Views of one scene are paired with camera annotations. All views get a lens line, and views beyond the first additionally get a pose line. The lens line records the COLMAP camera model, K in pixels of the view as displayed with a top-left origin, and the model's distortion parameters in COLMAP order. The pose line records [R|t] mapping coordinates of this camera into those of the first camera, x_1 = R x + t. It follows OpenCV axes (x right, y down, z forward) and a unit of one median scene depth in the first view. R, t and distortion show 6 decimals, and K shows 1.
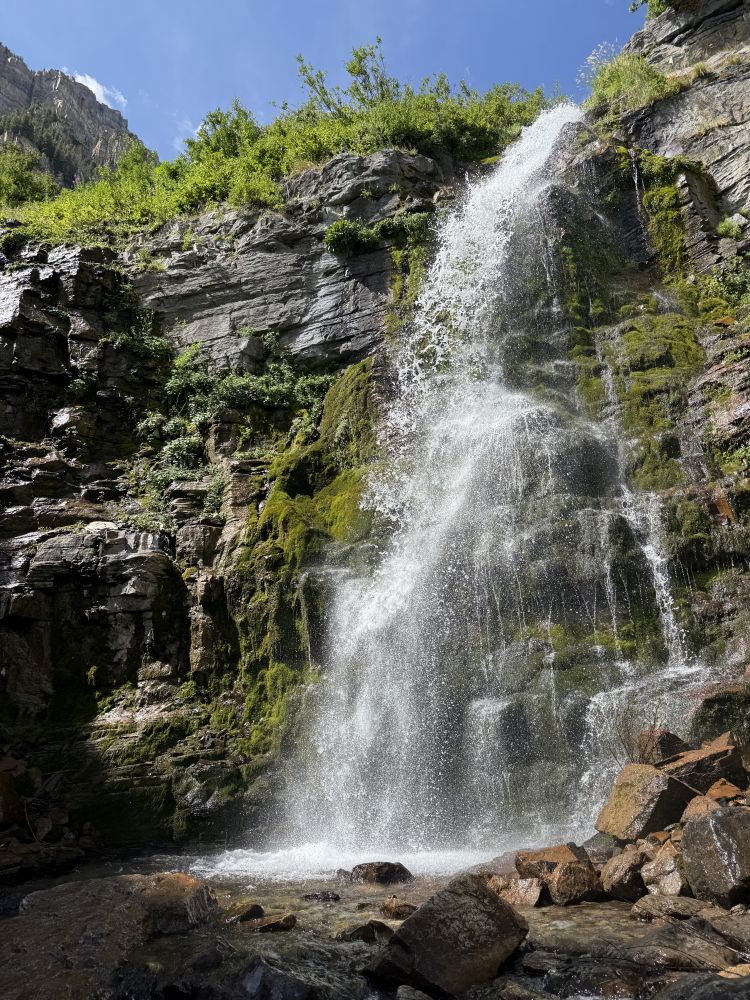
lens RADIAL K [[728.0, 0, 373.9], [0, 728.0, 520.2], [0, 0, 1]] dist [0.040355, -0.058736]
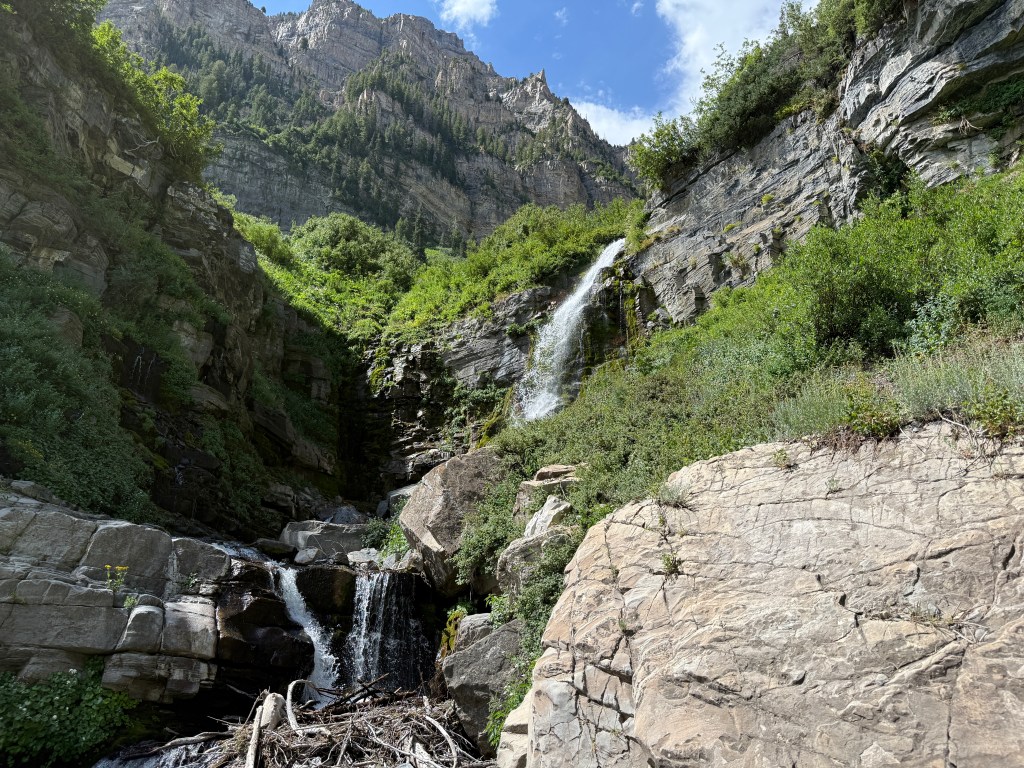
lens RADIAL K [[745.5, 0, 512.0], [0, 745.5, 384.0], [0, 0, 1]] dist [0.040355, -0.058736]
pose [[0.950214, -0.089123, -0.298580, 0.755391], [0.086109, 0.996014, -0.023262, -0.140186], [0.299463, -0.003607, 0.954101, -1.590603]]
